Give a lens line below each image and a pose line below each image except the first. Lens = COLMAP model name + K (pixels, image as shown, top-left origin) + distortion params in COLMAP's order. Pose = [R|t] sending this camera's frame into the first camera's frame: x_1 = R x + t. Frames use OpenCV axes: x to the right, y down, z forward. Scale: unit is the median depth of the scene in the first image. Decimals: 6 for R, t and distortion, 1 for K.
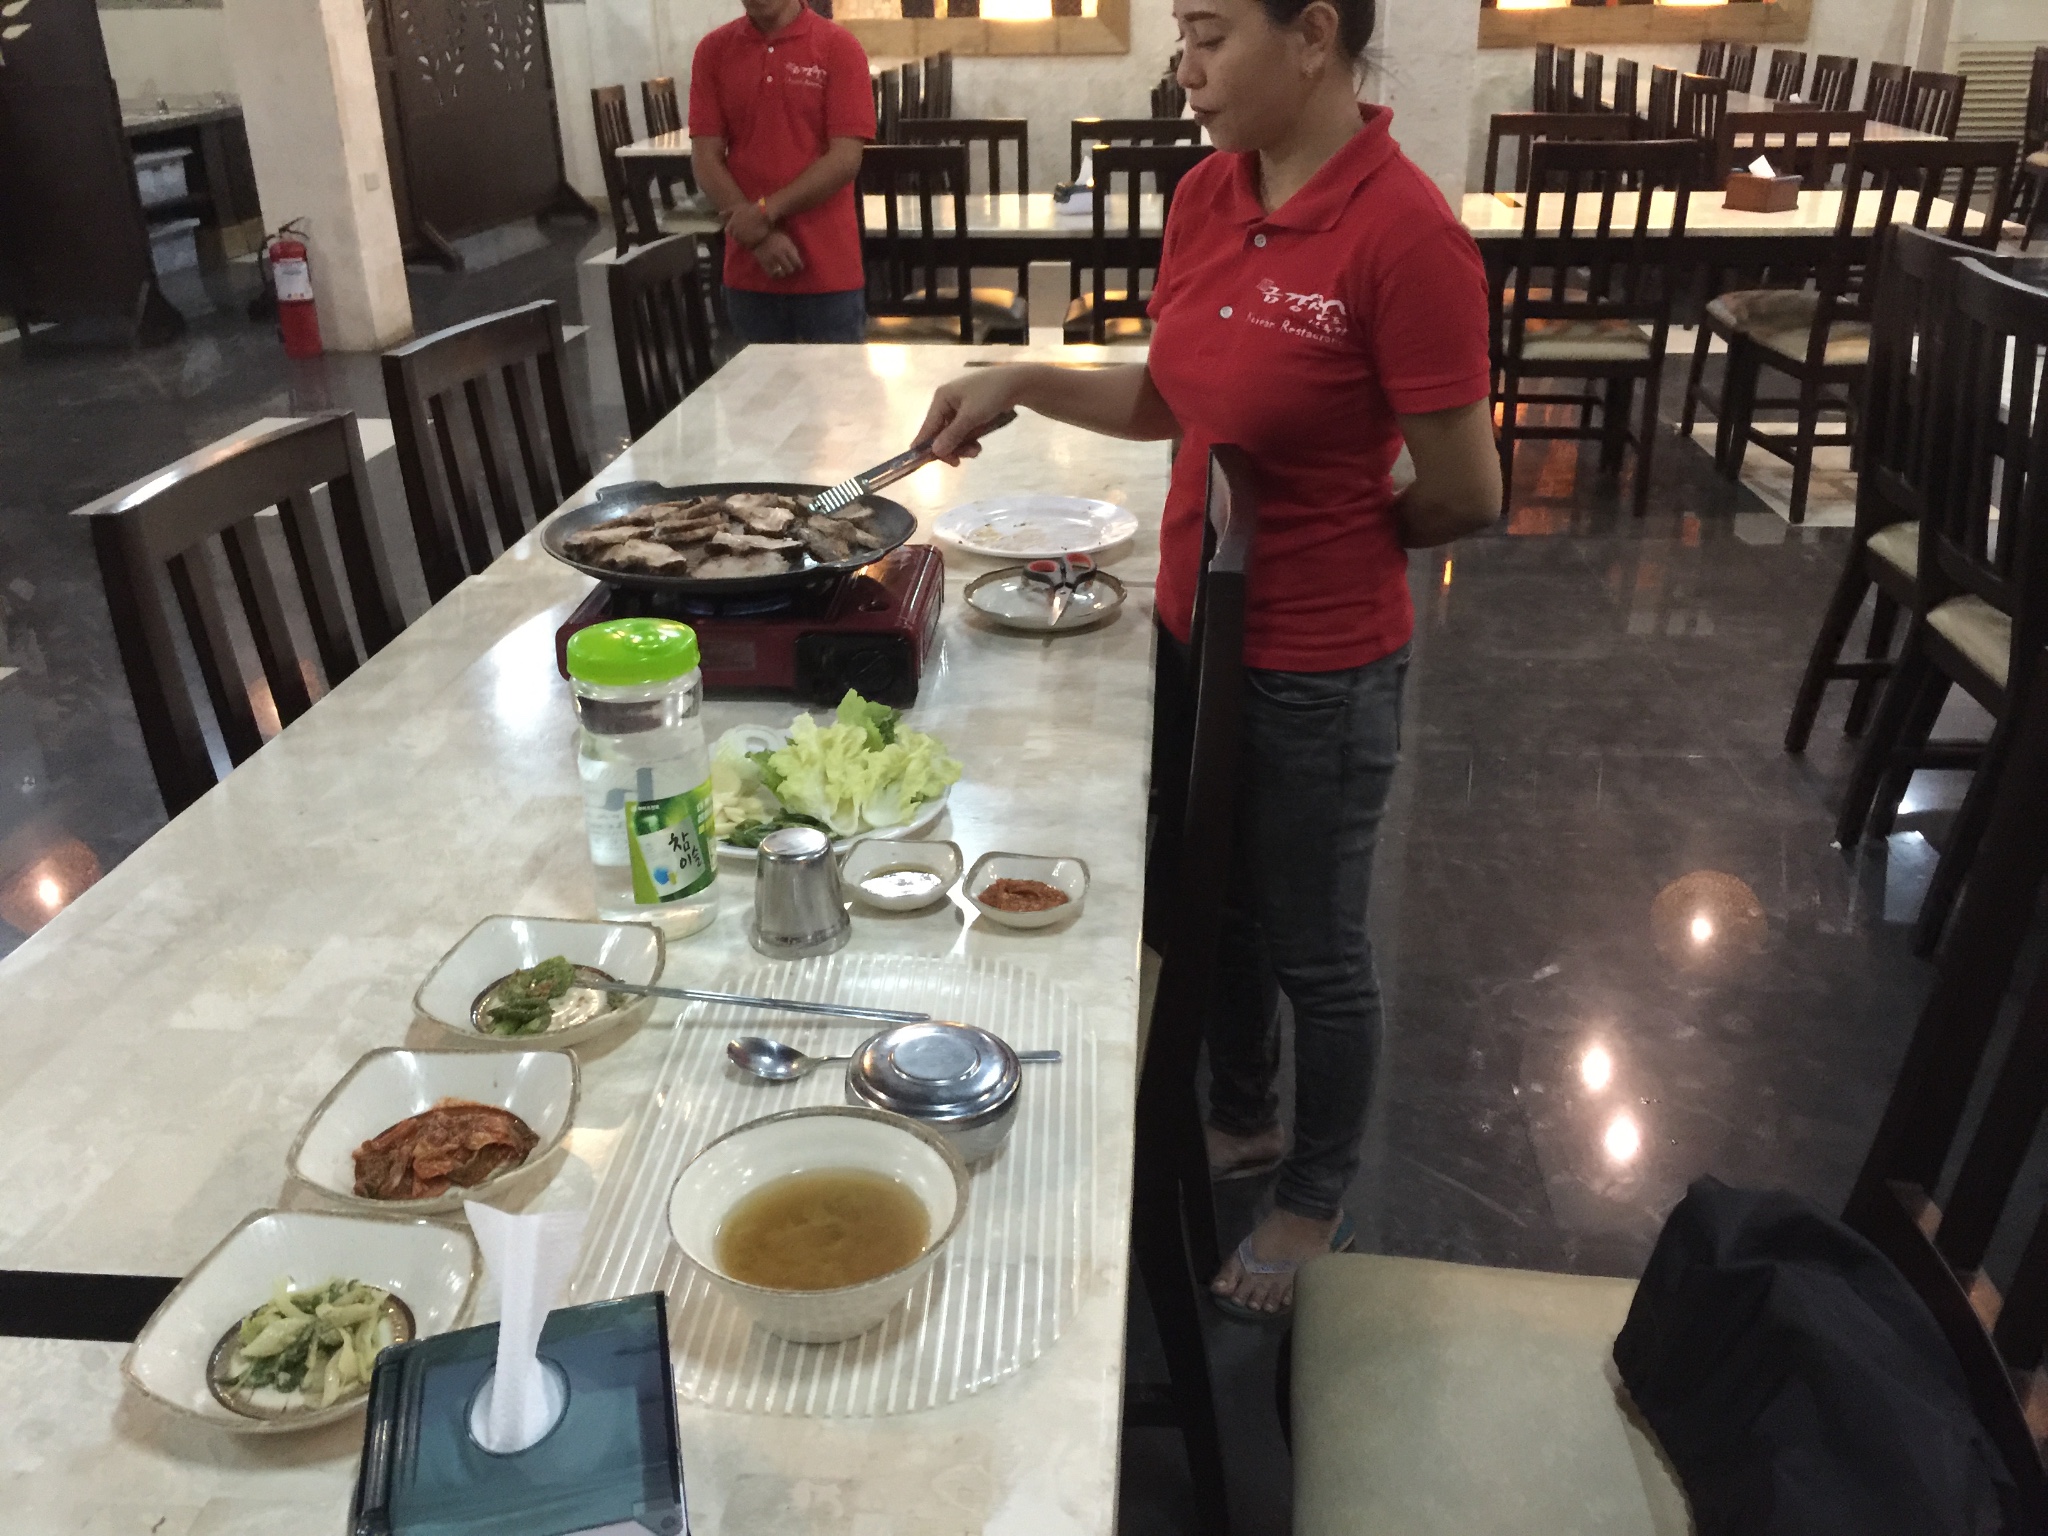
lens RADIAL K [[1697.5, 0, 1039.3], [0, 1697.5, 771.8], [0, 0, 1]] dist [0.018544, -0.044240]
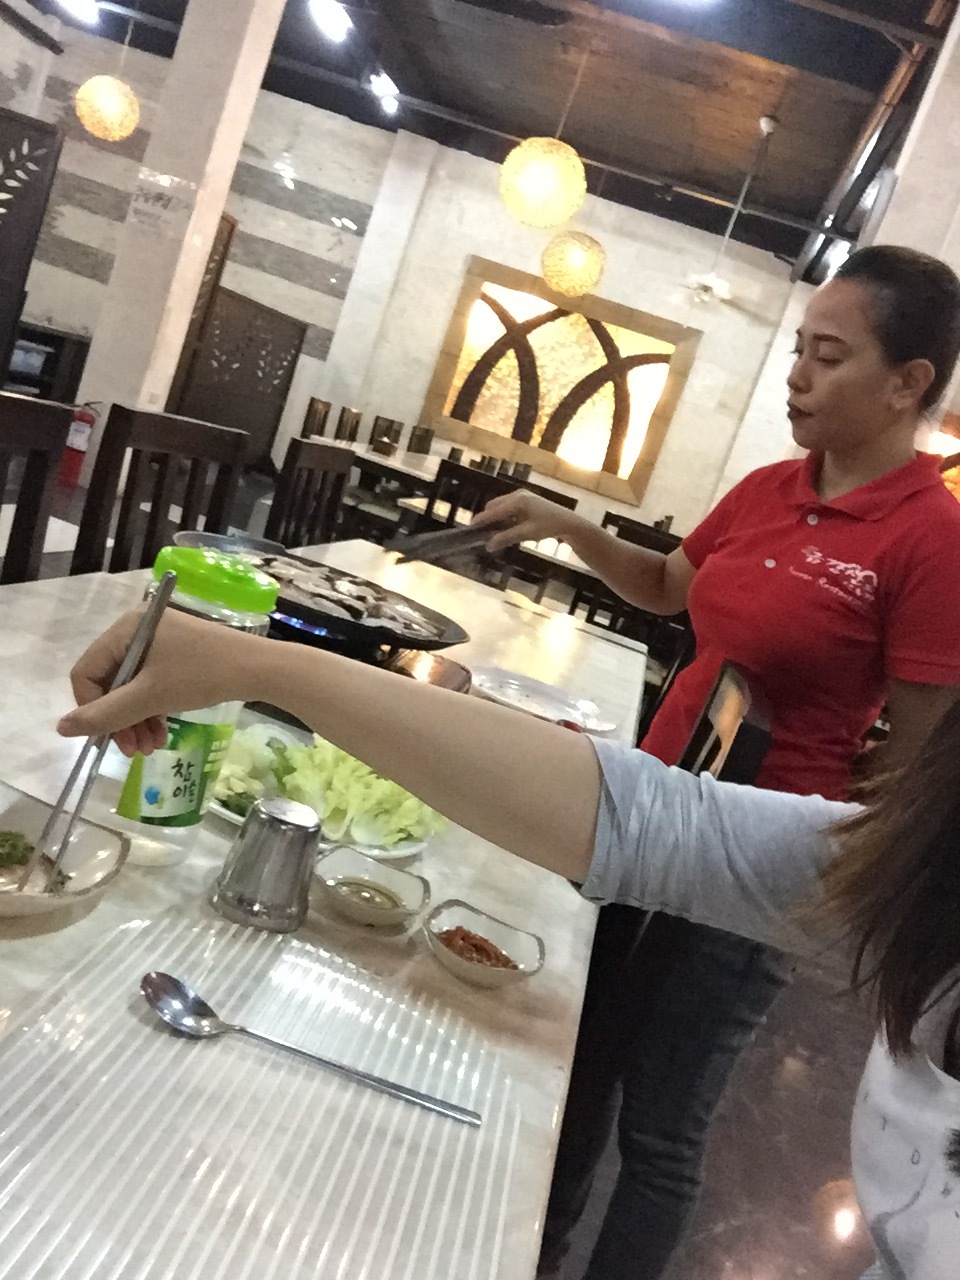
lens RADIAL K [[1142.7, 0, 475.4], [0, 1142.7, 632.9], [0, 0, 1]] dist [-0.006881, -0.010957]
pose [[0.937703, 0.345017, -0.040936, -0.042499], [-0.343013, 0.900573, -0.267041, 0.076399], [-0.055267, 0.264447, 0.962815, 0.272776]]
